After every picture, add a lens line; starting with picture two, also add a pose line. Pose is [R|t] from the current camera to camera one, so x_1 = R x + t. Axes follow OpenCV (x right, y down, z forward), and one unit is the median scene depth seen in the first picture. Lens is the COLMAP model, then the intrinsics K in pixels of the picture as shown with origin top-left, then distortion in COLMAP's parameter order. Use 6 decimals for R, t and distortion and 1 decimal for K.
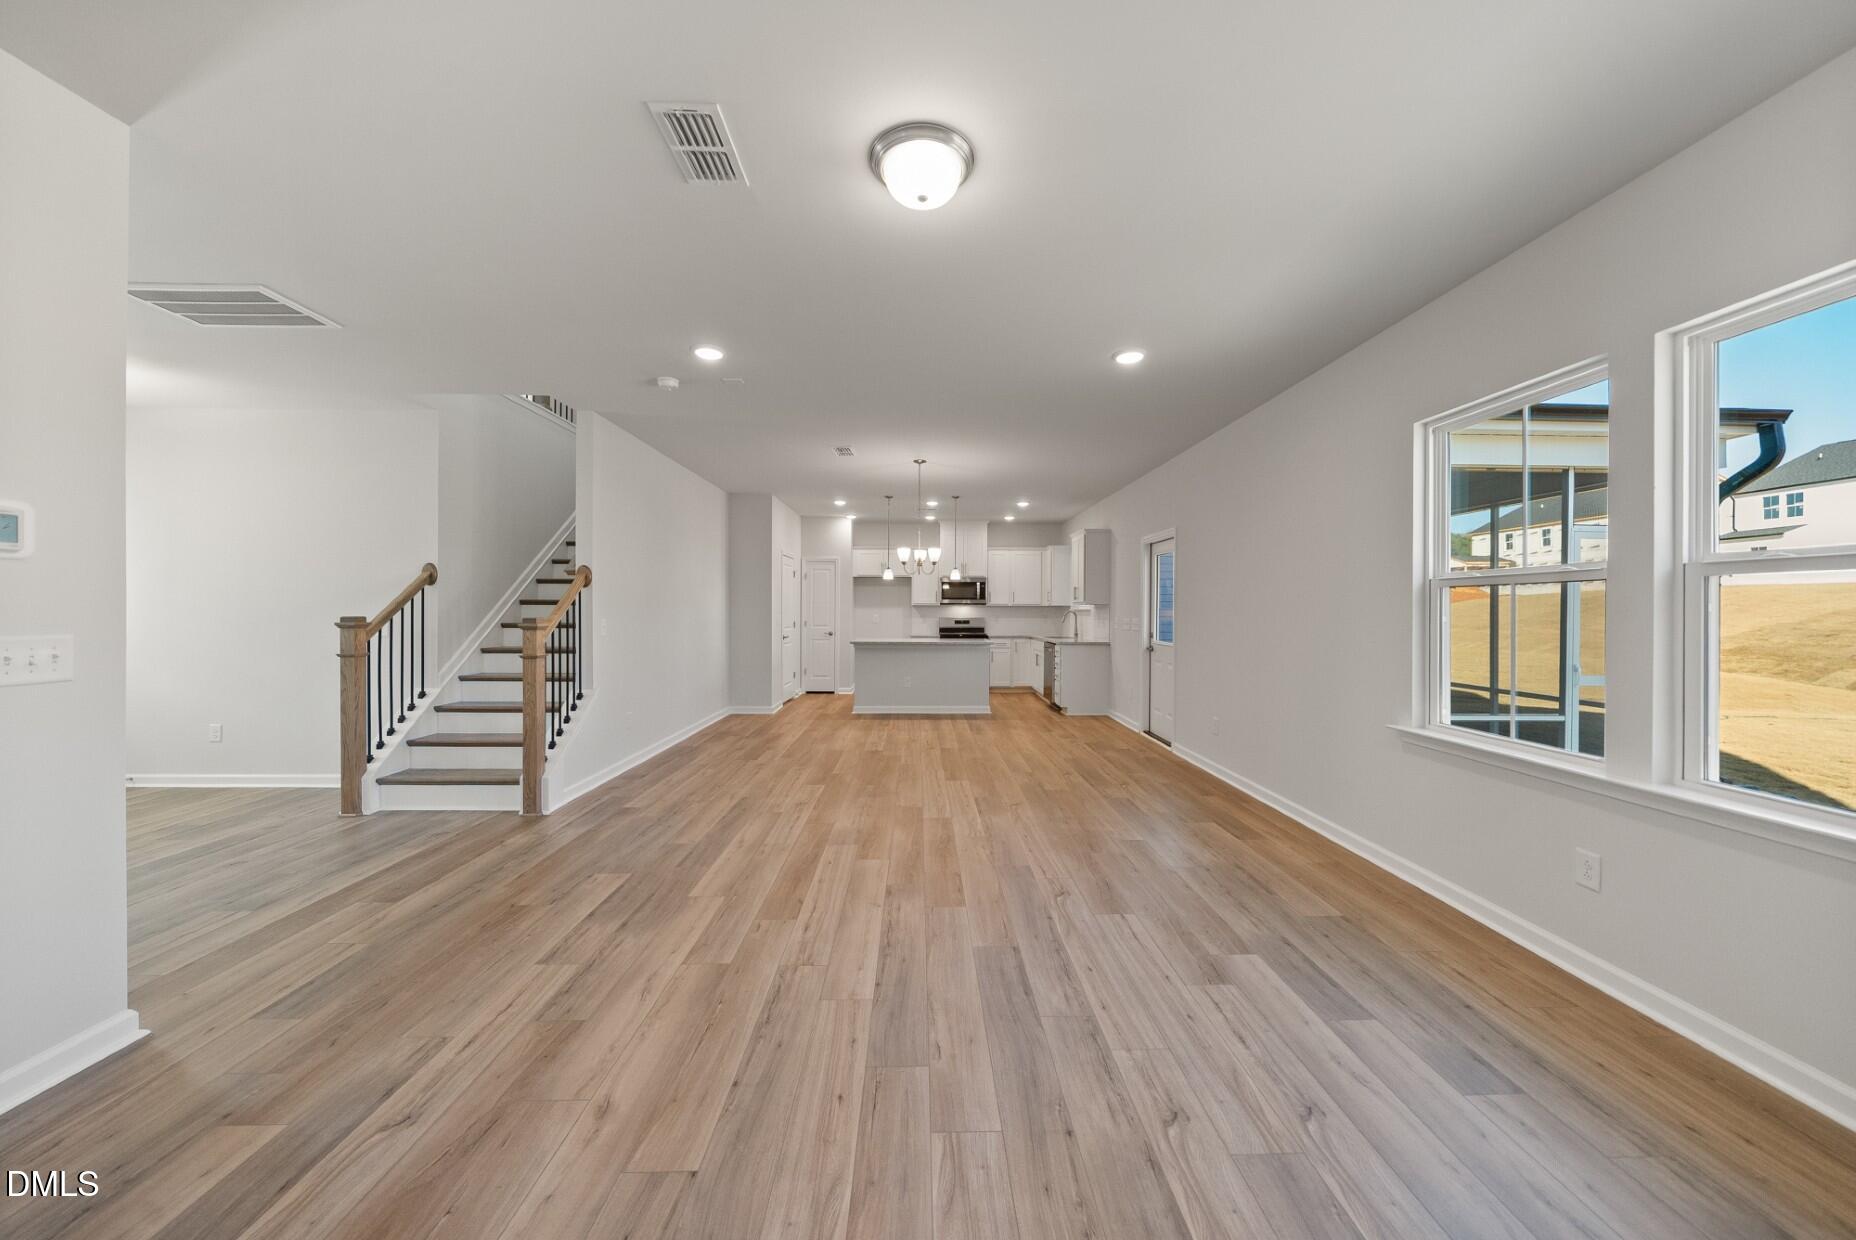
lens RADIAL K [[650.0, 0, 926.7], [0, 650.0, 619.0], [0, 0, 1]] dist [-0.001218, -0.000065]
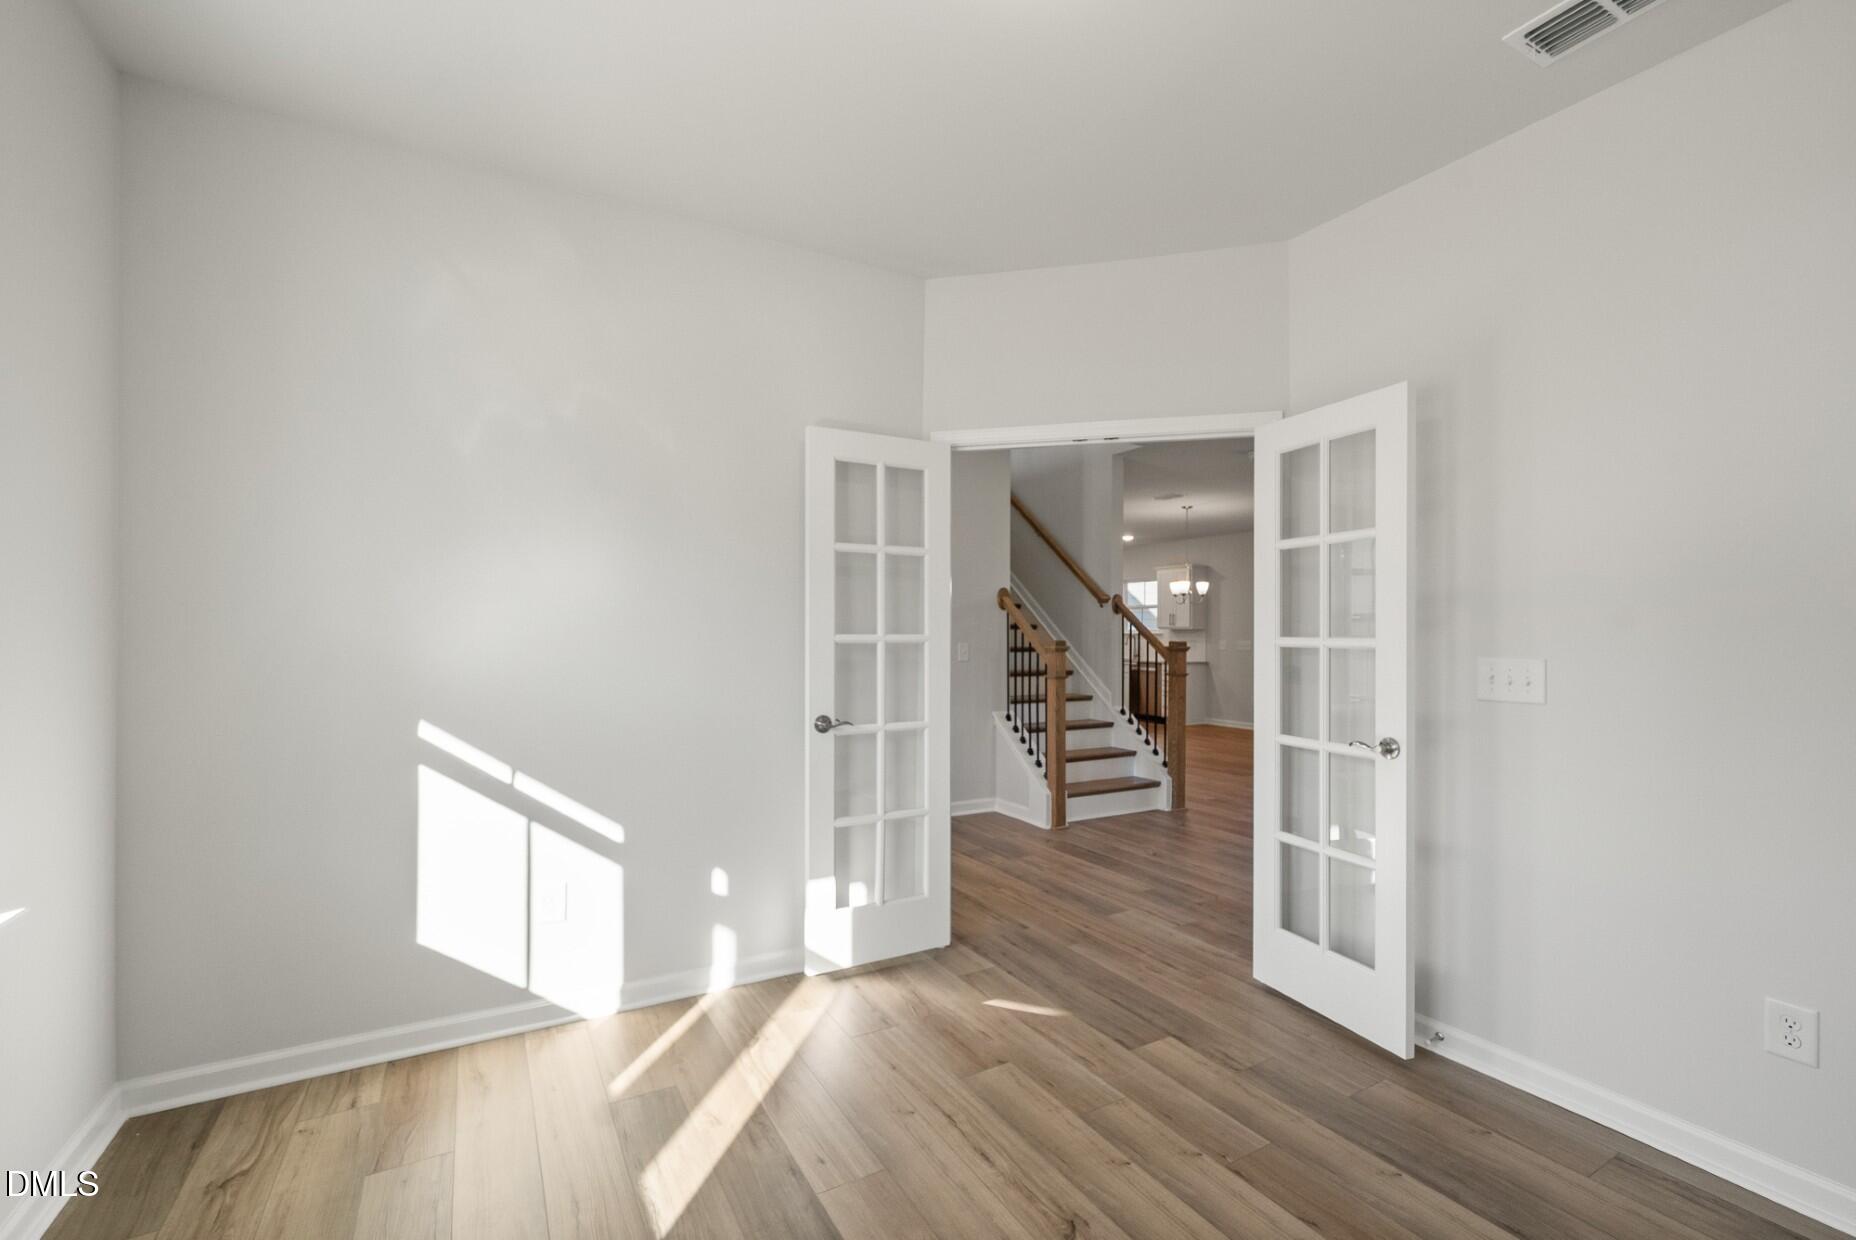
lens RADIAL K [[807.9, 0, 930.1], [0, 807.9, 632.1], [0, 0, 1]] dist [0.002474, -0.000018]
pose [[0.864732, 0.004417, 0.502214, -1.620995], [0.003250, 0.999891, -0.014390, 0.000994], [-0.502223, 0.014076, 0.864624, -0.036818]]
